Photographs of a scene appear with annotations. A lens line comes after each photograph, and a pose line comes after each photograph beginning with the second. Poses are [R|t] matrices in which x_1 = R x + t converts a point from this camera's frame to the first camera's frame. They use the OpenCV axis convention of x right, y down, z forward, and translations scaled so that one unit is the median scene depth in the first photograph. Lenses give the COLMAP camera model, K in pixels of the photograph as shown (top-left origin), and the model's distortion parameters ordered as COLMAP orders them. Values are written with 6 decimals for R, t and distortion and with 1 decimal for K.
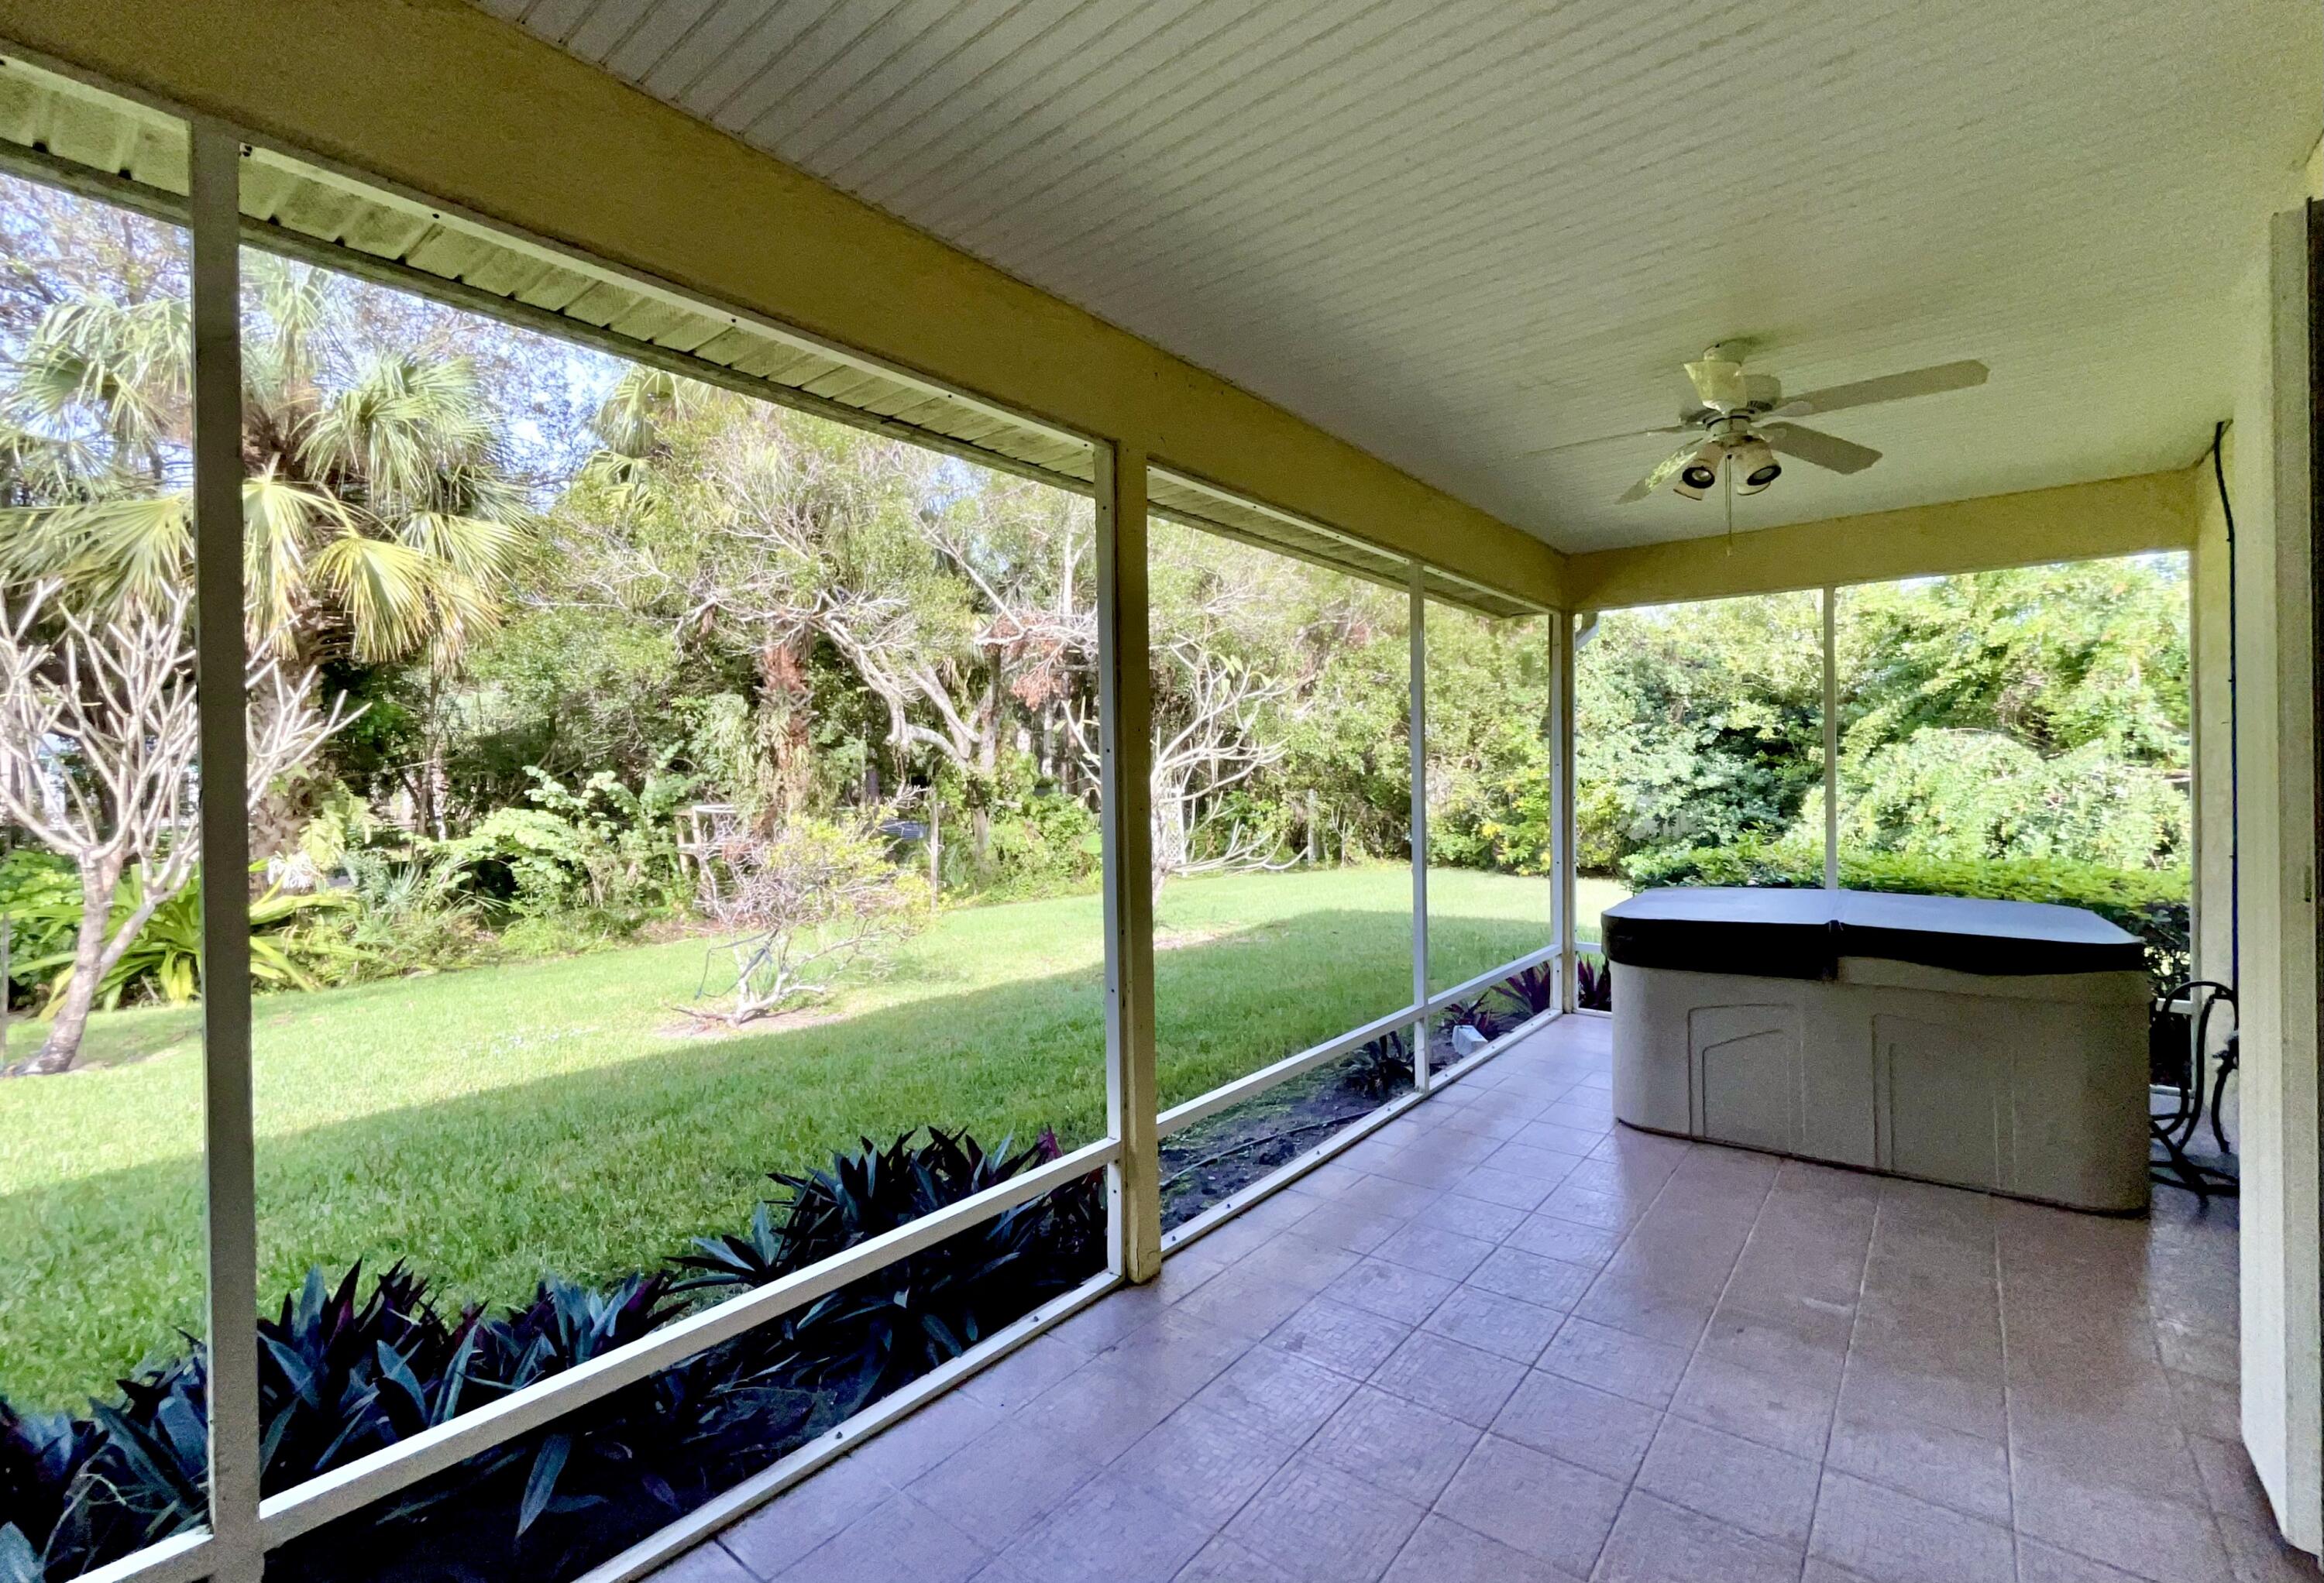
lens RADIAL K [[991.7, 0, 1171.5], [0, 991.7, 779.8], [0, 0, 1]] dist [-0.000248, -0.000392]
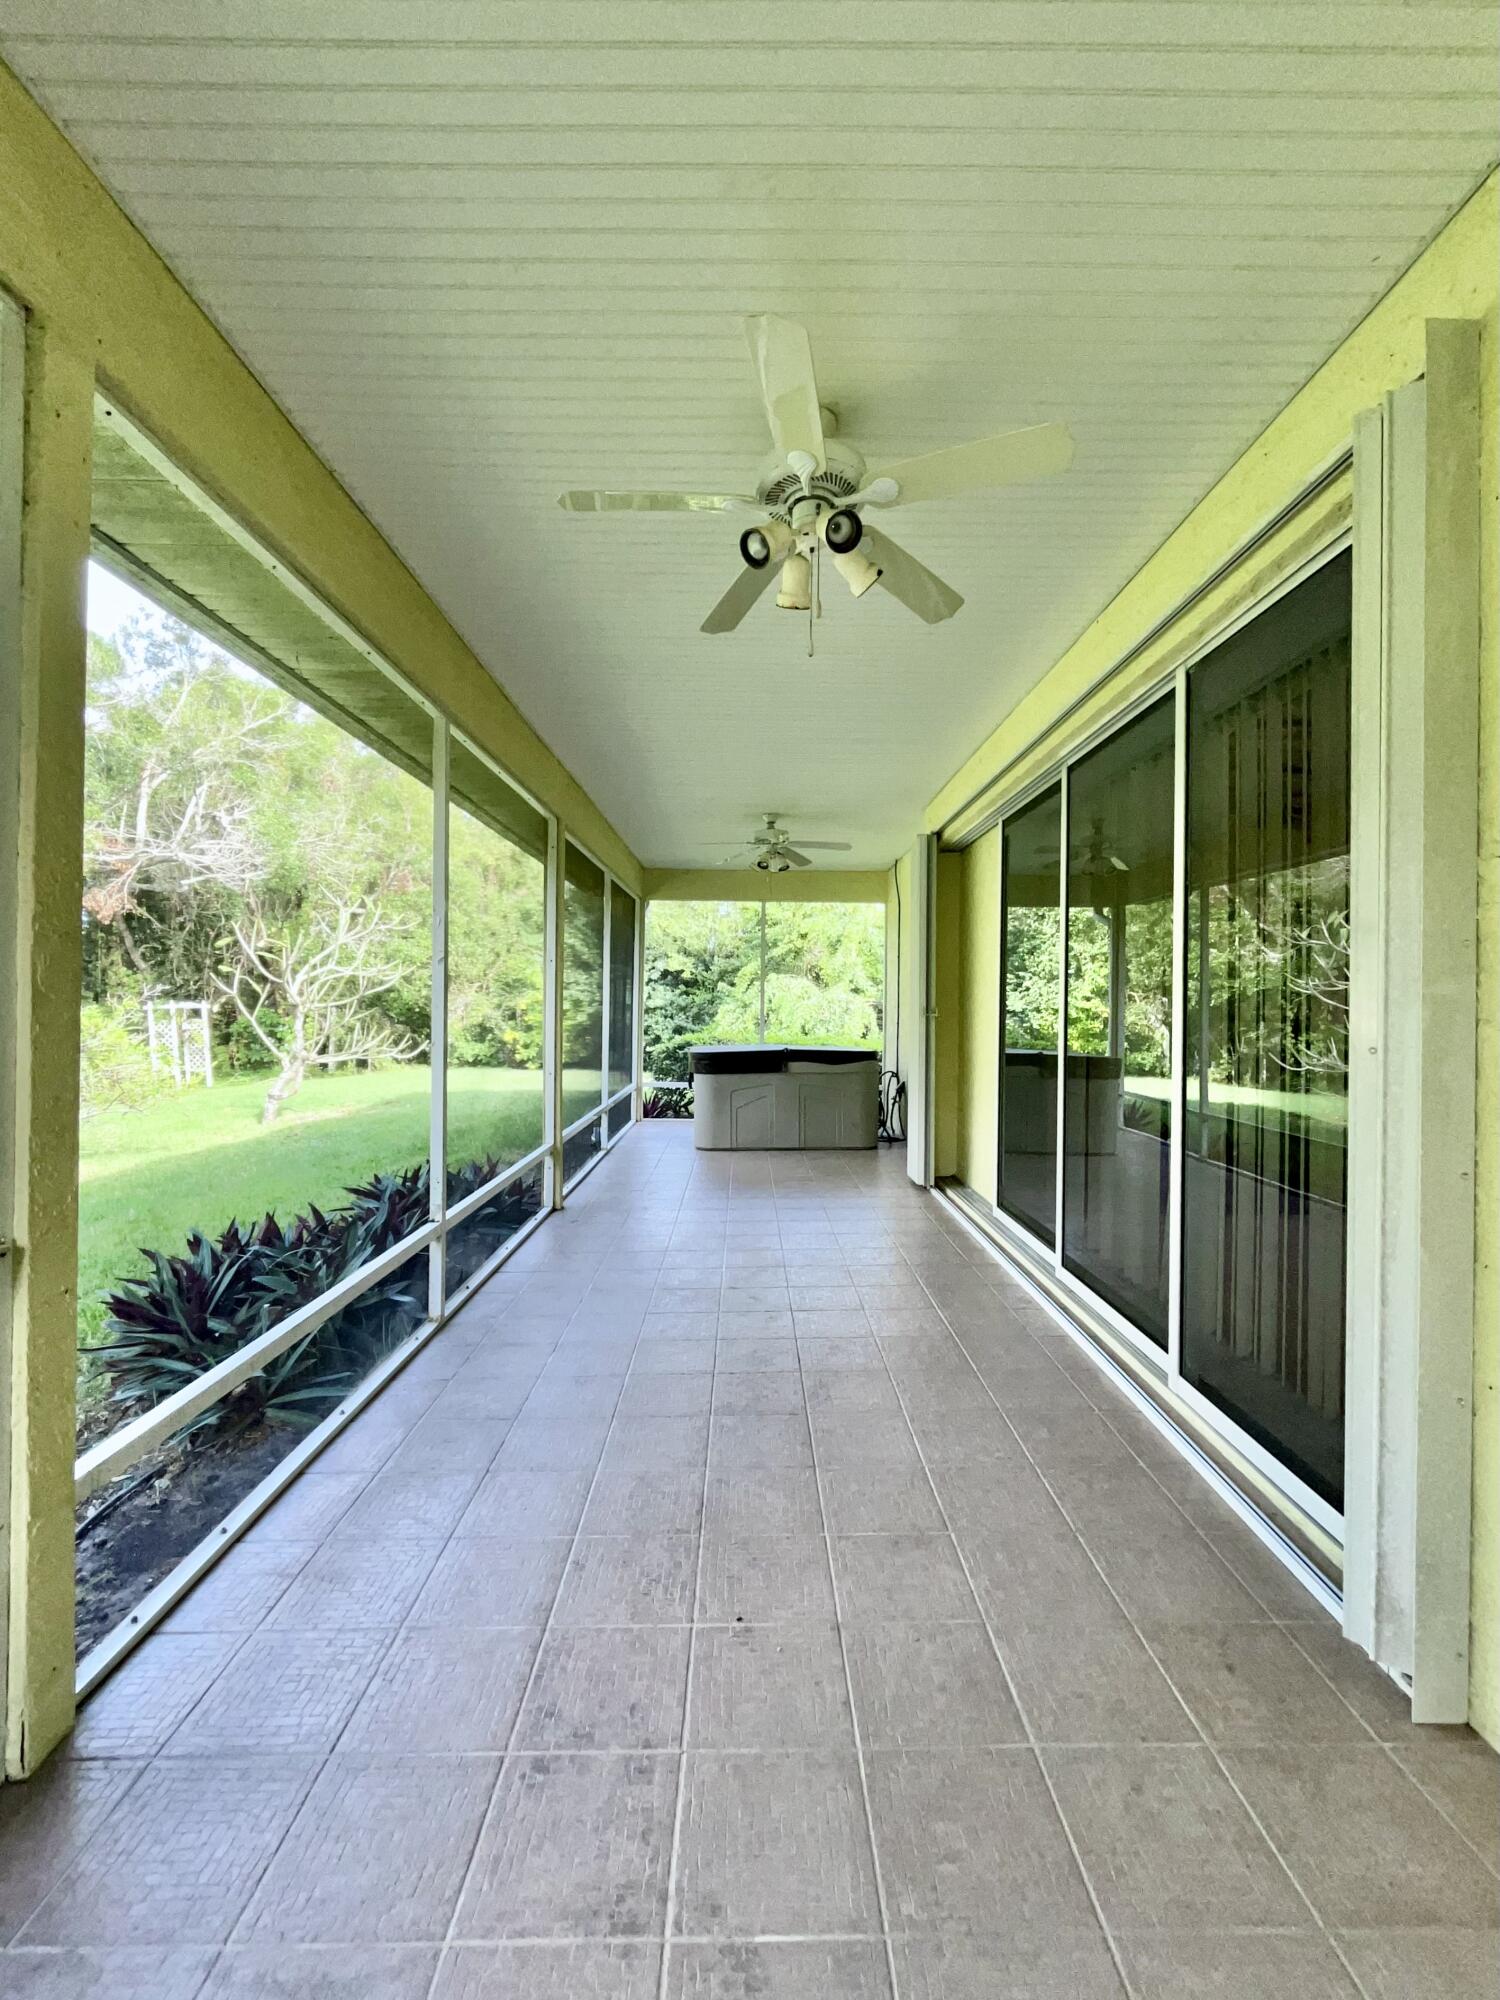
lens RADIAL K [[855.0, 0, 753.9], [0, 855.0, 1006.6], [0, 0, 1]] dist [0.000928, -0.000593]
pose [[0.774183, 0.018652, 0.632686, -0.207587], [-0.016559, 0.999820, -0.009214, 0.018227], [-0.632745, -0.003343, 0.774353, -0.163523]]
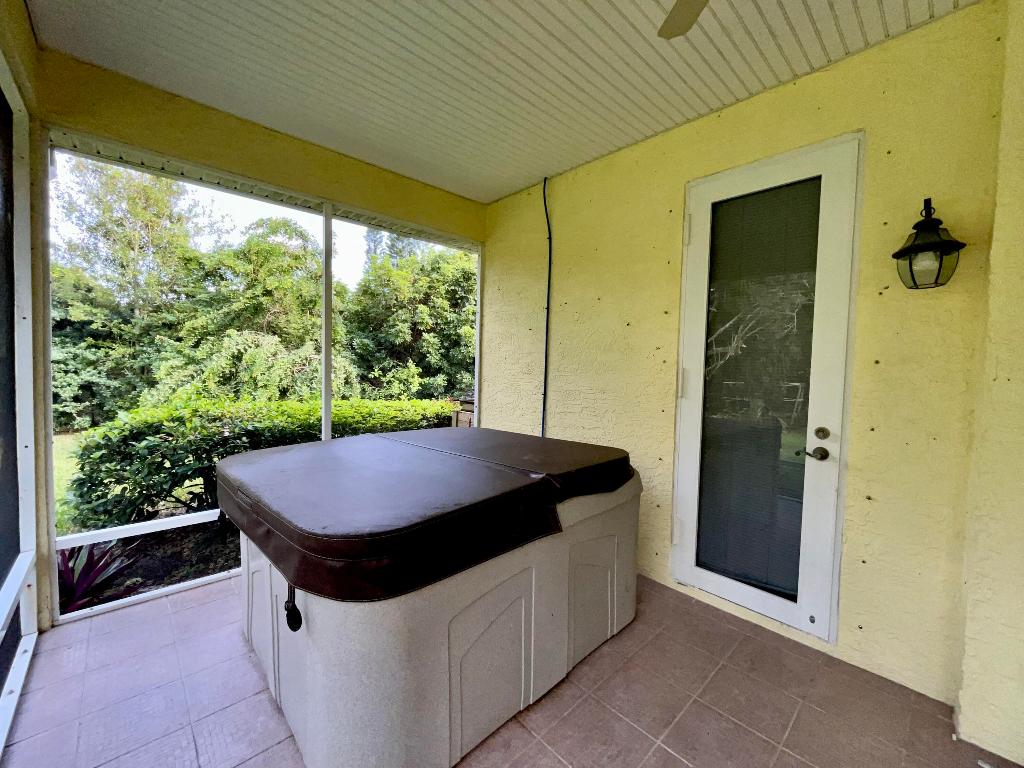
lens RADIAL K [[409.1, 0, 506.5], [0, 409.1, 389.6], [0, 0, 1]] dist [-0.001690, -0.000206]
pose [[0.143502, -0.047146, 0.988526, 0.064454], [-0.018832, 0.998554, 0.050358, 0.007784], [-0.989471, -0.025842, 0.142407, 0.285785]]
